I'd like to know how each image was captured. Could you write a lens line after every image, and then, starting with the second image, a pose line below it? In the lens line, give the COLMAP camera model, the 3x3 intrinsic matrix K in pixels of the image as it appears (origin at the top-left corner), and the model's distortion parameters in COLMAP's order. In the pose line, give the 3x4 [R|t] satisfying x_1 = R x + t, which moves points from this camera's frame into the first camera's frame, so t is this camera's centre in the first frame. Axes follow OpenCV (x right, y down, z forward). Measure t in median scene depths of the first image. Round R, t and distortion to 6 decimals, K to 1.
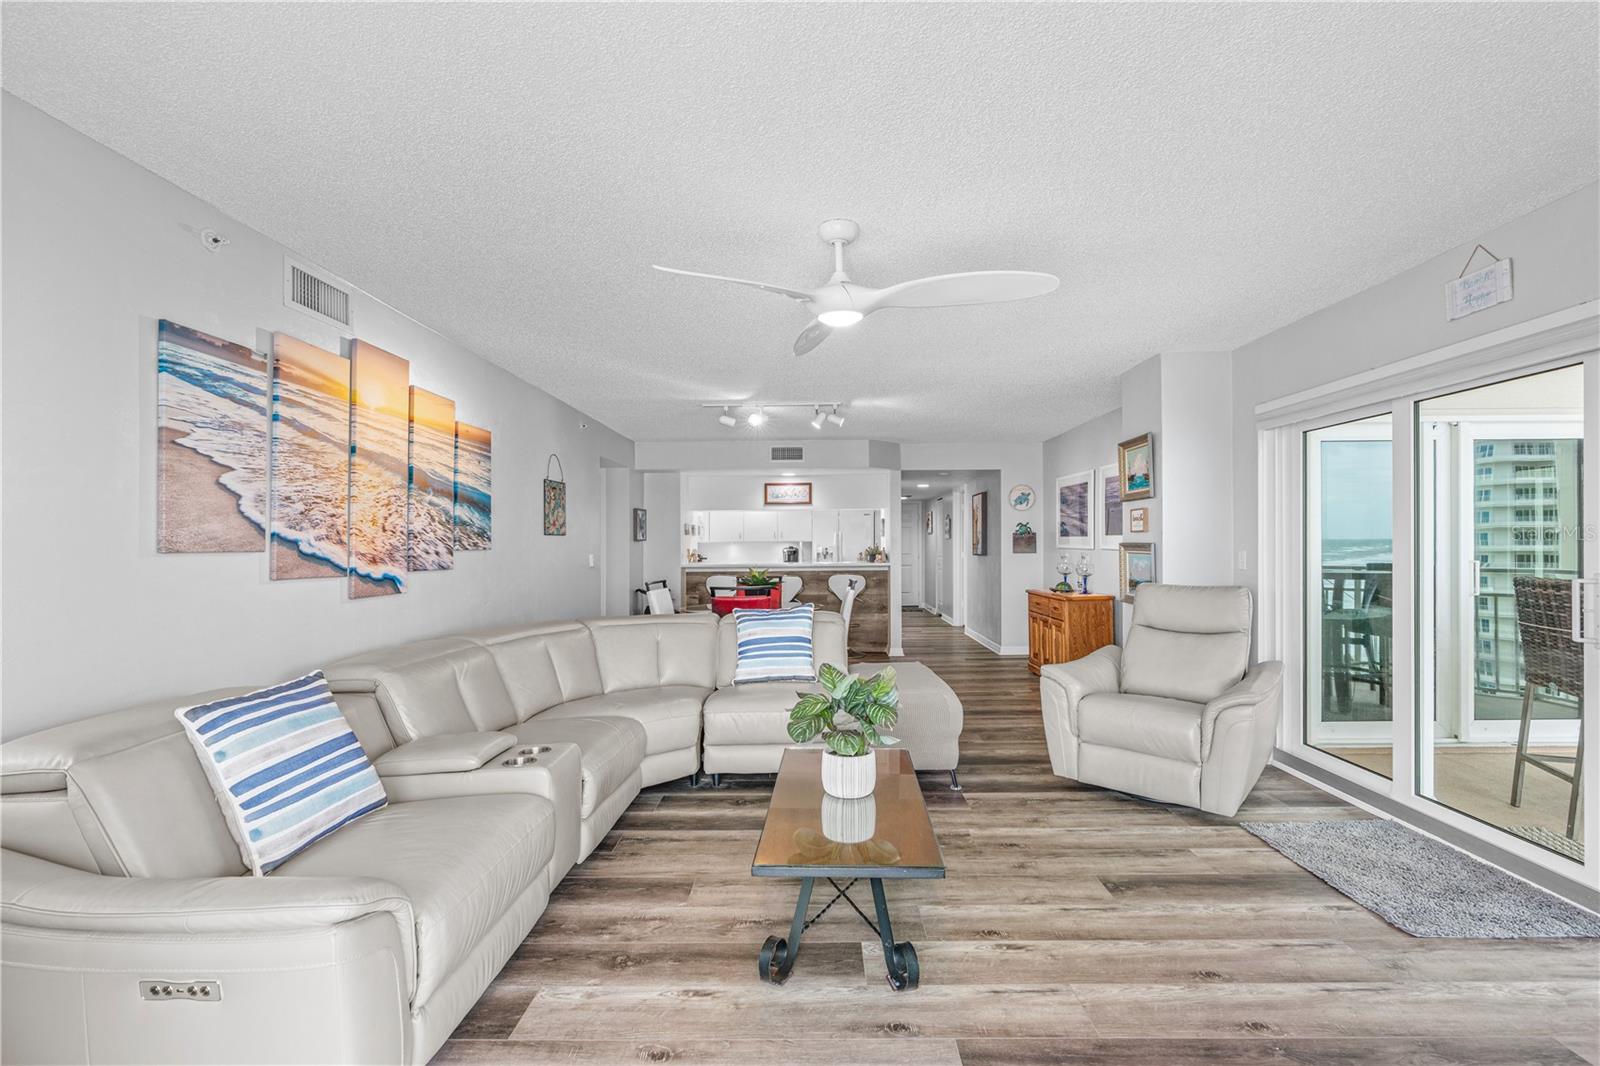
lens RADIAL K [[745.7, 0, 817.6], [0, 745.7, 542.4], [0, 0, 1]] dist [-0.008536, 0.003998]
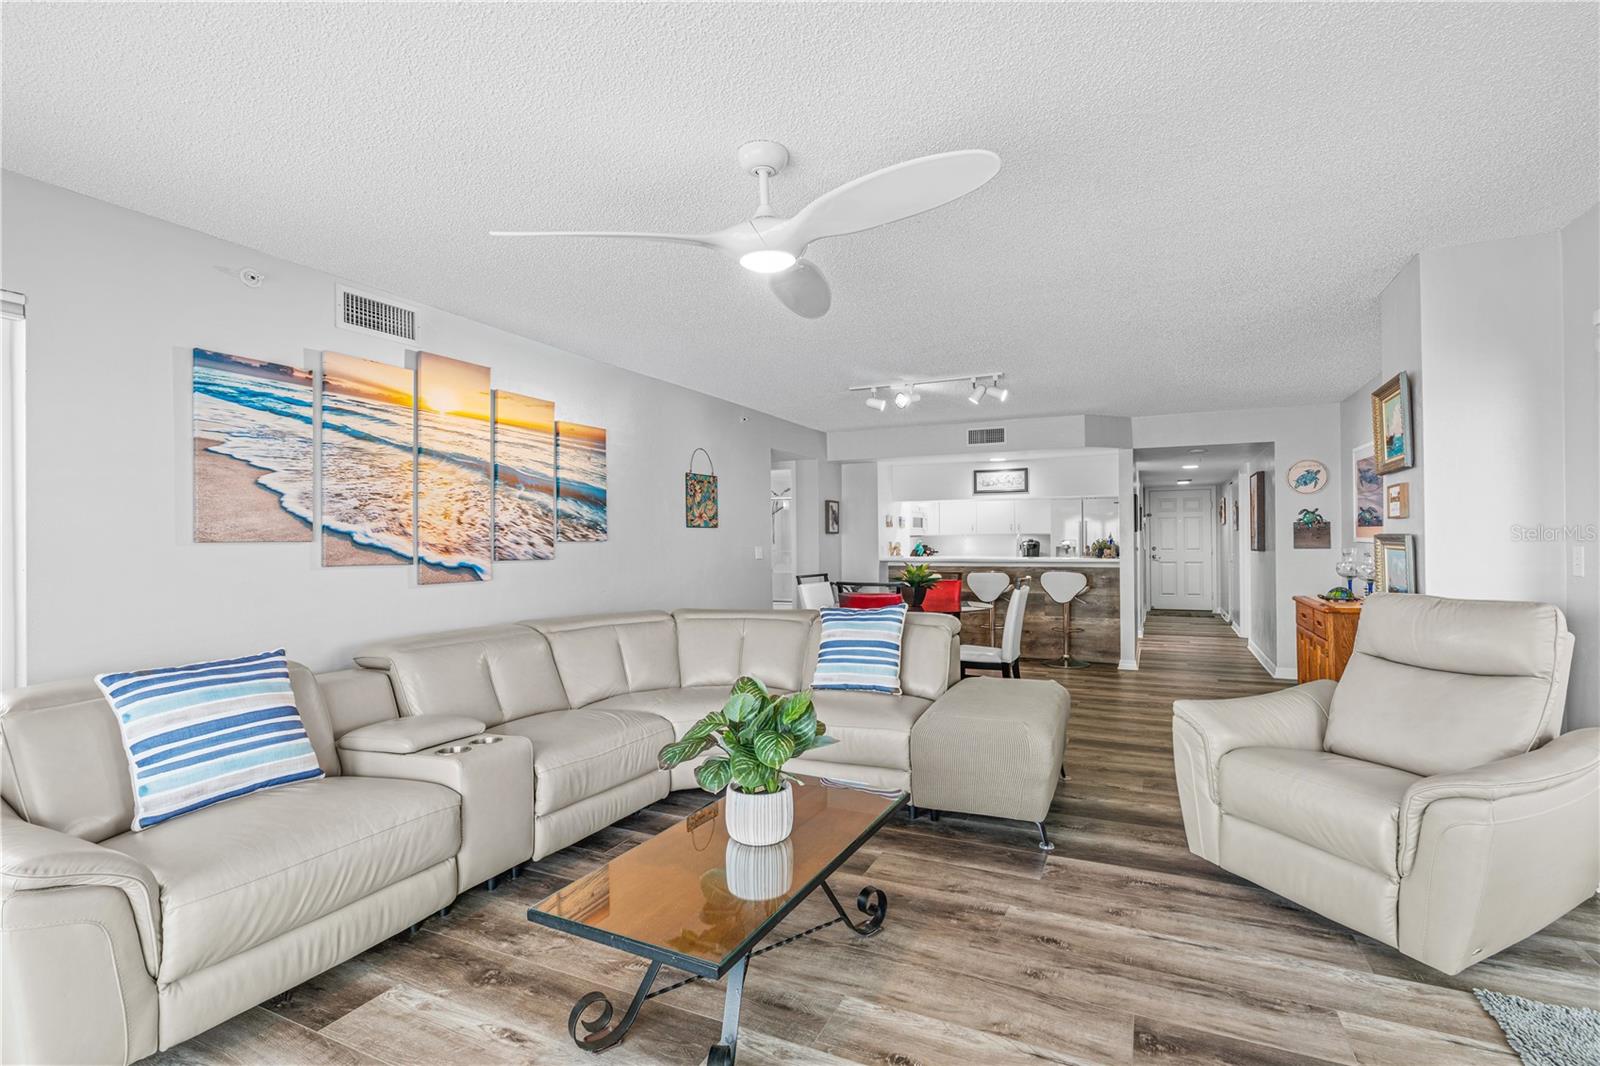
lens RADIAL K [[745.7, 0, 805.2], [0, 745.7, 537.3], [0, 0, 1]] dist [-0.008536, 0.003998]
pose [[0.904505, 0.000091, -0.426464, 0.335036], [0.000810, 0.999998, 0.001932, 0.002879], [0.426463, -0.002094, 0.904503, 0.213027]]
